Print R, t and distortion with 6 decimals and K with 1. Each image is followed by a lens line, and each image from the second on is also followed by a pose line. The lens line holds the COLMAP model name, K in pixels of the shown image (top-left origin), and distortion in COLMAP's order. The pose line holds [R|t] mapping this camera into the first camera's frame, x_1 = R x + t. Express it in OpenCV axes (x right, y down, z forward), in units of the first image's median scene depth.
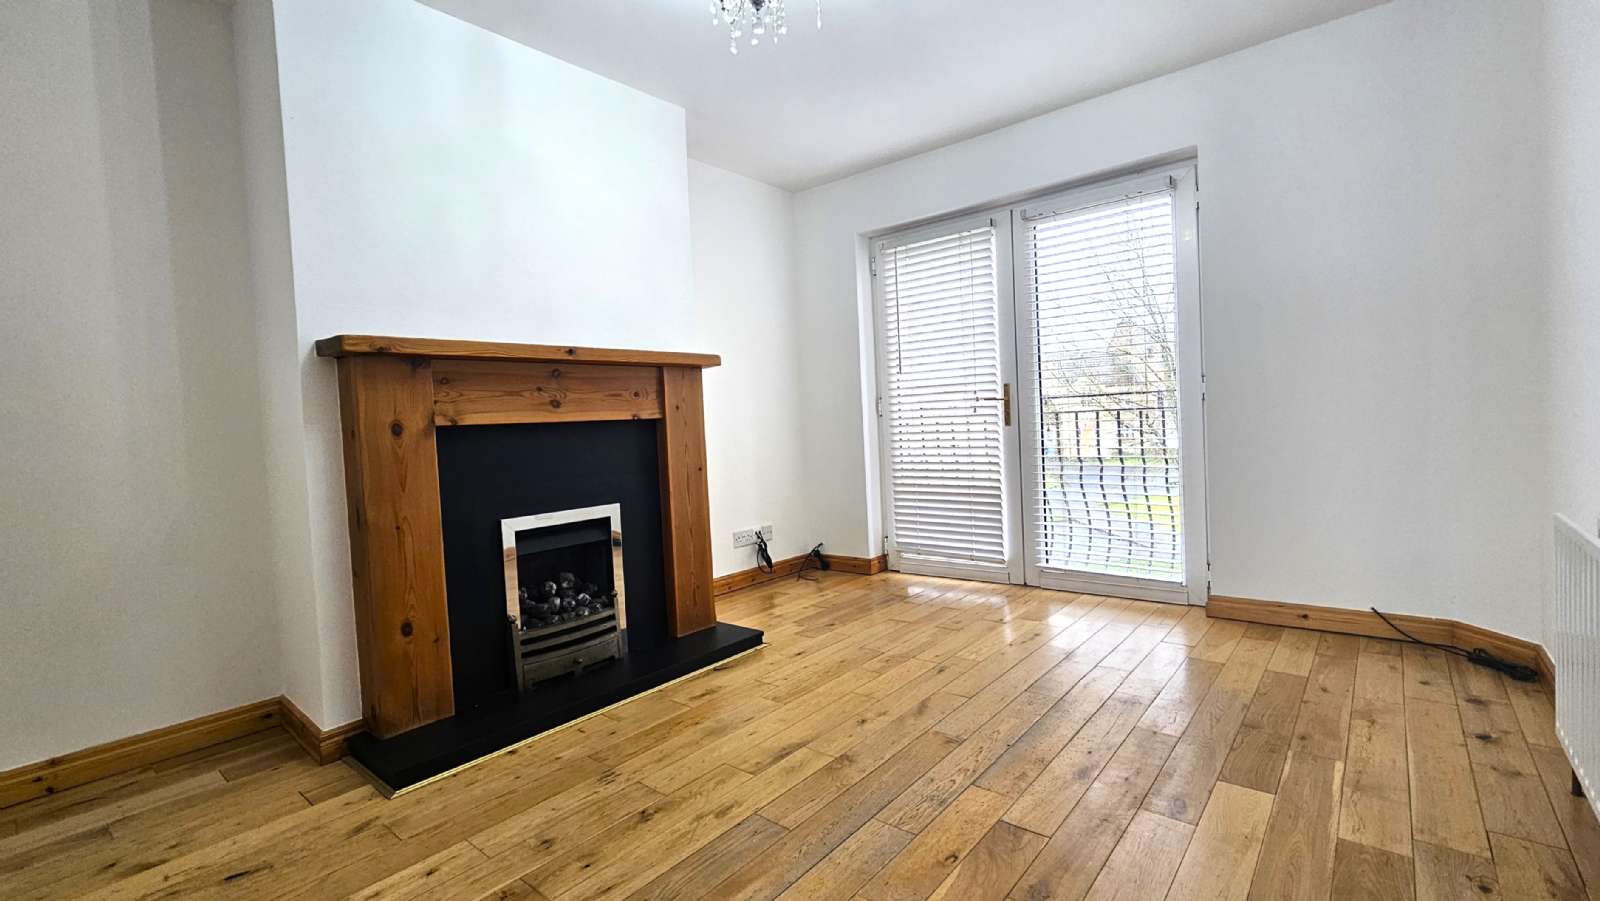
lens RADIAL K [[680.9, 0, 797.1], [0, 680.9, 448.7], [0, 0, 1]] dist [-0.004132, -0.000199]
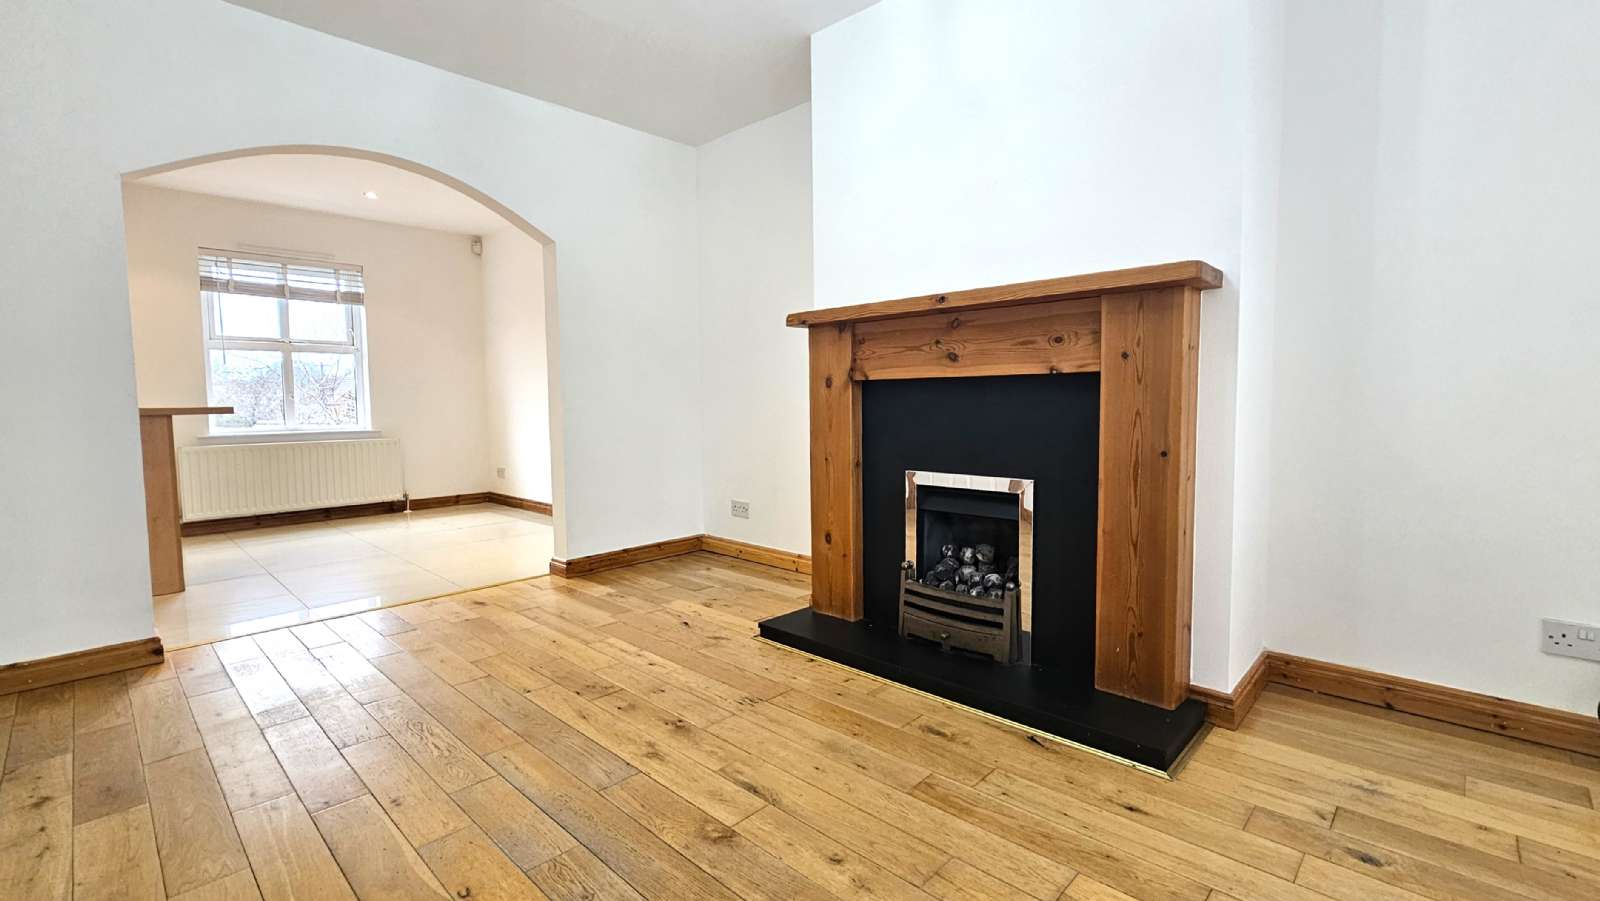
lens RADIAL K [[680.9, 0, 796.8], [0, 680.9, 445.2], [0, 0, 1]] dist [-0.004132, -0.000199]
pose [[-0.043099, 0.114495, -0.992489, 0.596254], [-0.027596, 0.992896, 0.115740, -0.049596], [0.998690, 0.032377, -0.039633, 0.850735]]
